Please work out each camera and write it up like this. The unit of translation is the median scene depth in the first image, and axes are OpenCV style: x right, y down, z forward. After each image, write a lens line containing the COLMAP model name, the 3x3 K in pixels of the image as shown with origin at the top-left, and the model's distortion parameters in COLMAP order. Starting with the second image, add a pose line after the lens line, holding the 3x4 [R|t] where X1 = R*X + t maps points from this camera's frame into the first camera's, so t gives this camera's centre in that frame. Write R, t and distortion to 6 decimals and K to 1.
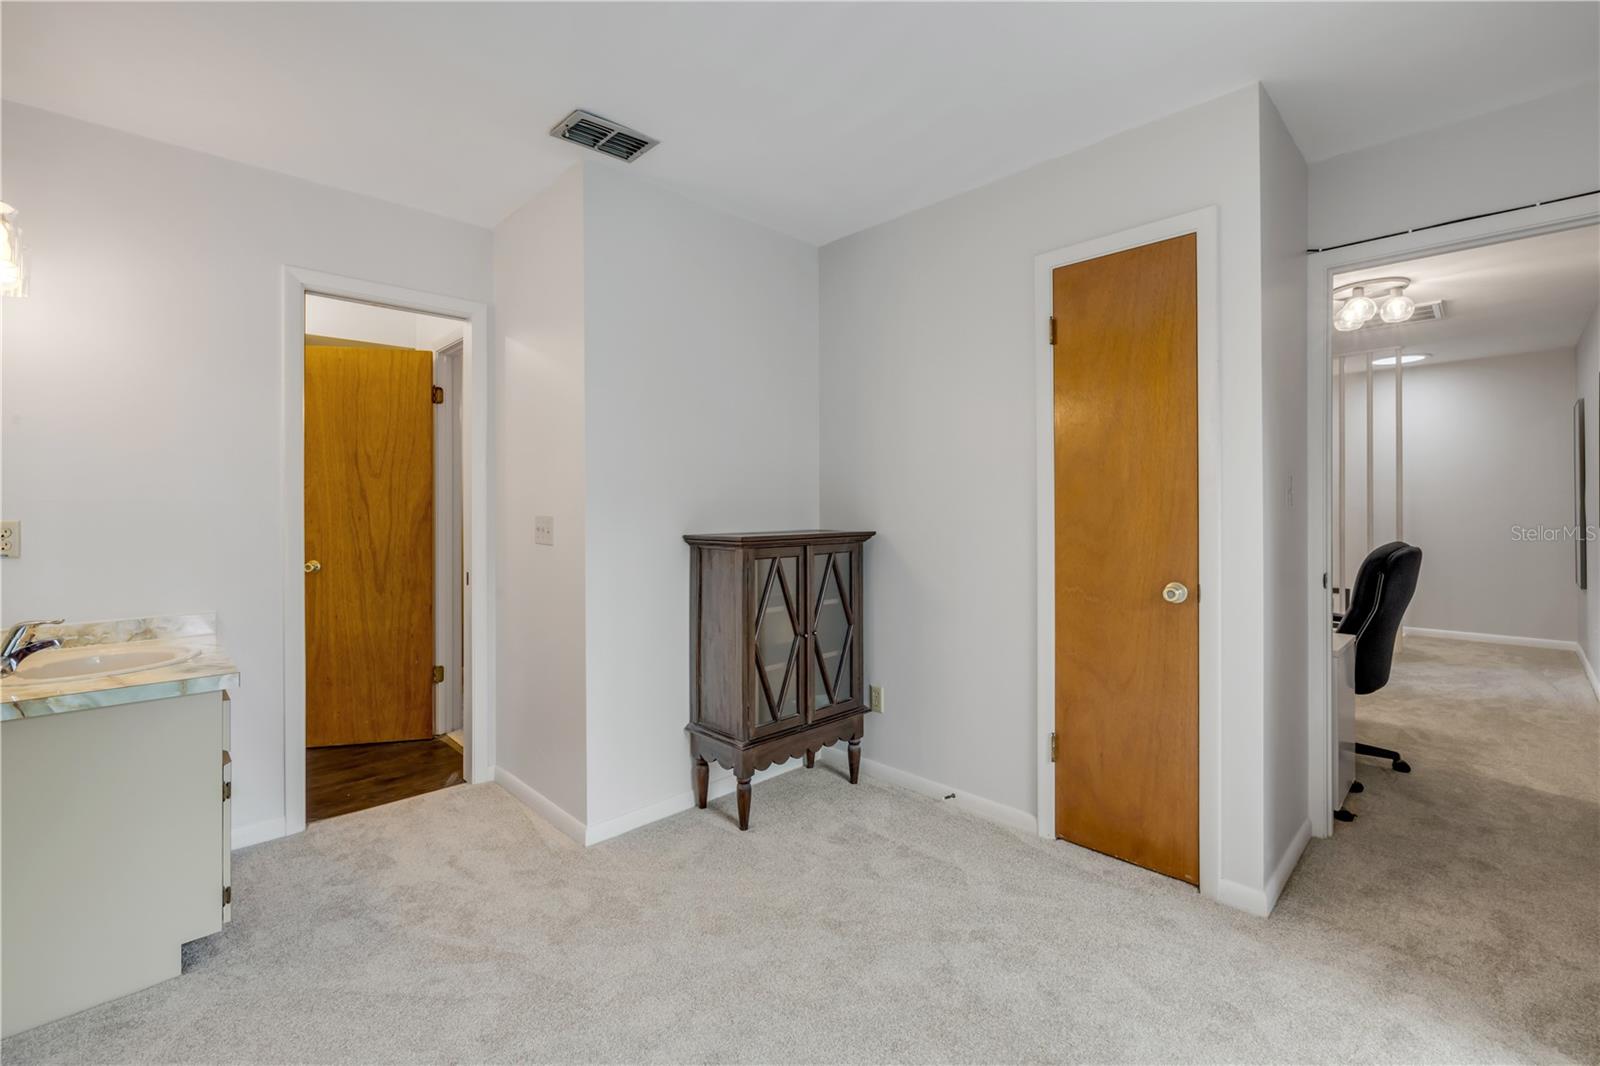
lens RADIAL K [[683.3, 0, 799.2], [0, 683.3, 511.8], [0, 0, 1]] dist [-0.000777, -0.000223]
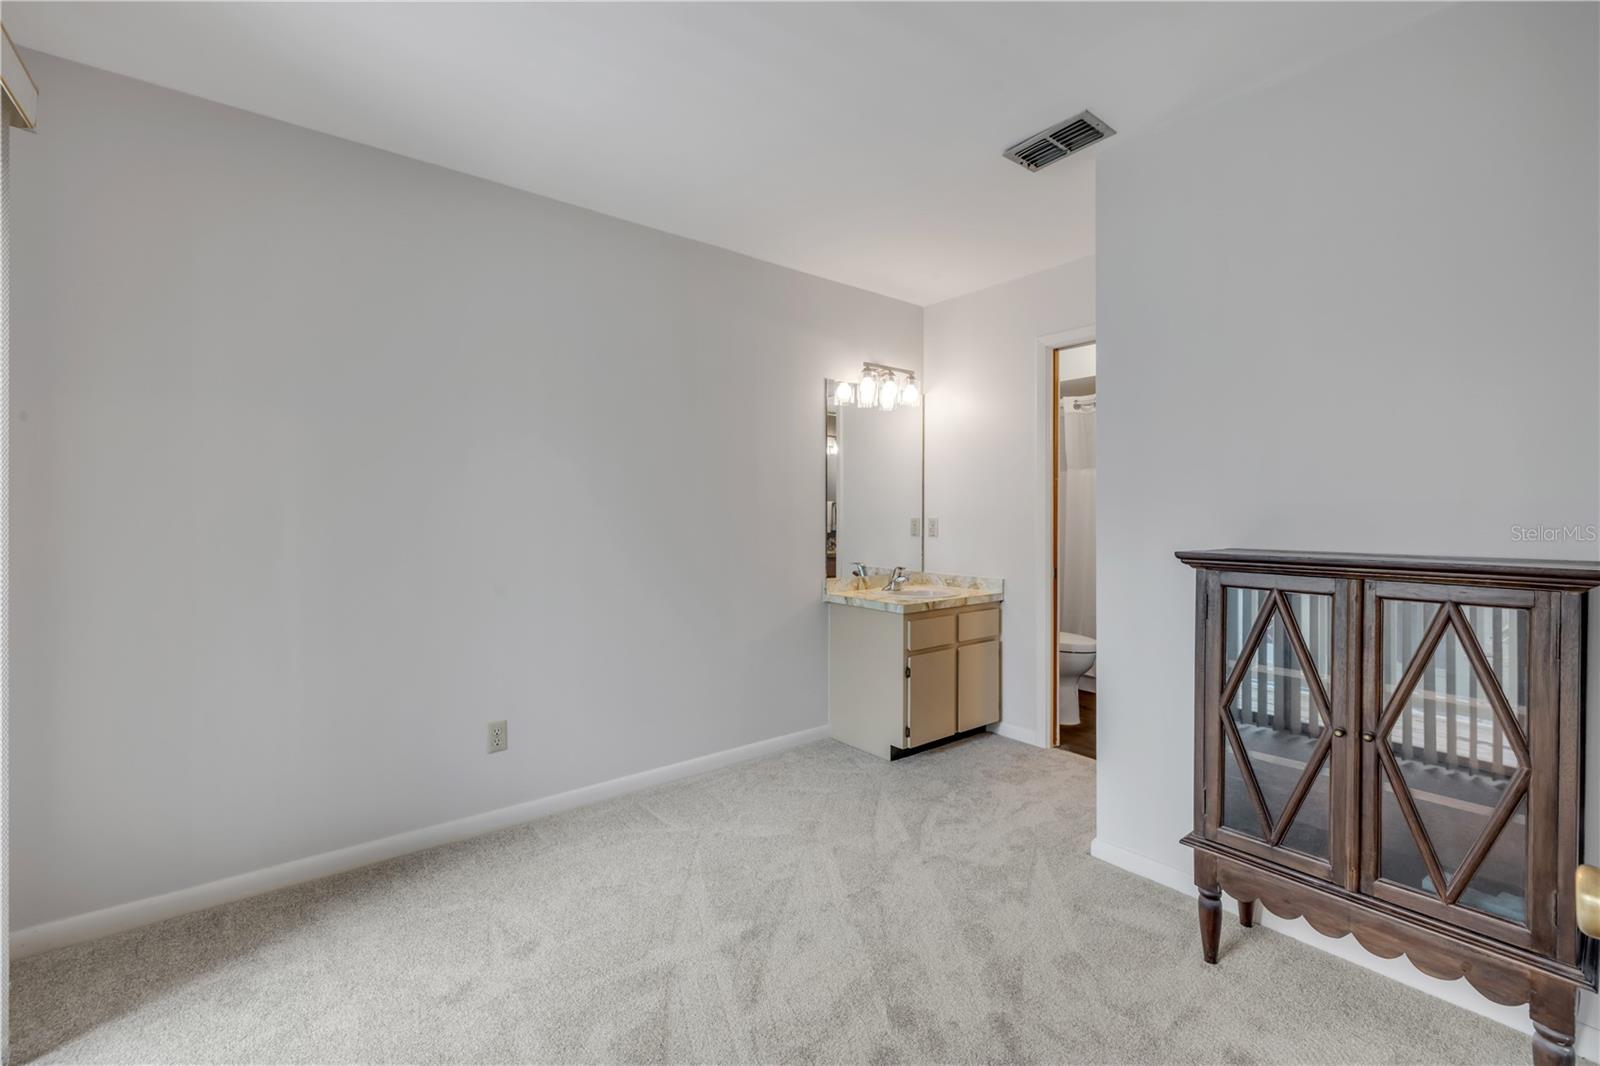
lens RADIAL K [[683.3, 0, 797.4], [0, 683.3, 519.1], [0, 0, 1]] dist [-0.000777, -0.000223]
pose [[-0.103492, 0.013114, -0.994544, 0.768487], [-0.004208, 0.999898, 0.013622, -0.008154], [0.994621, 0.005595, -0.103426, 0.735183]]
